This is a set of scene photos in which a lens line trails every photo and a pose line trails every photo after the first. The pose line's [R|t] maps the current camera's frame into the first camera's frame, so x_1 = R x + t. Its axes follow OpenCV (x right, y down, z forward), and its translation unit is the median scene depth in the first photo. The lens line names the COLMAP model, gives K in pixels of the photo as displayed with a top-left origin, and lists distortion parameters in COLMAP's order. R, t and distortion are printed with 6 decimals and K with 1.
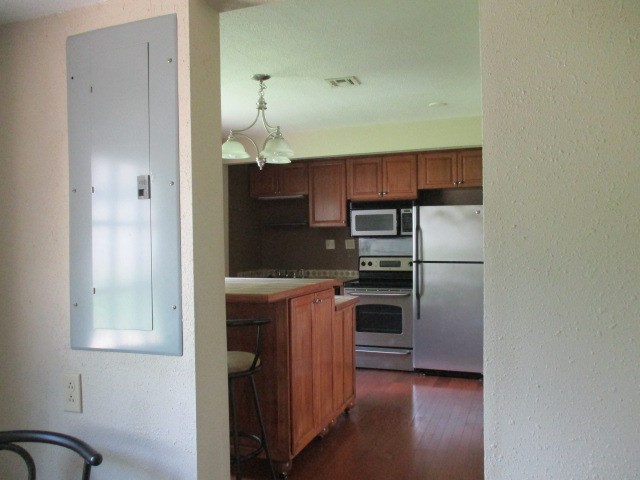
lens RADIAL K [[528.9, 0, 320.9], [0, 528.9, 242.0], [0, 0, 1]] dist [-0.036675, 0.012416]
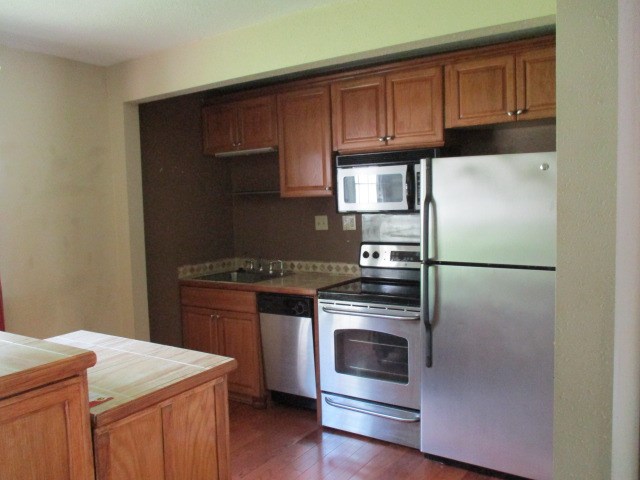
lens RADIAL K [[528.9, 0, 319.1], [0, 528.9, 240.5], [0, 0, 1]] dist [-0.036675, 0.012416]
pose [[0.973299, 0.000946, -0.229540, 0.179112], [0.016879, 0.996989, 0.075680, -0.024937], [0.228921, -0.077534, 0.970352, 0.405617]]
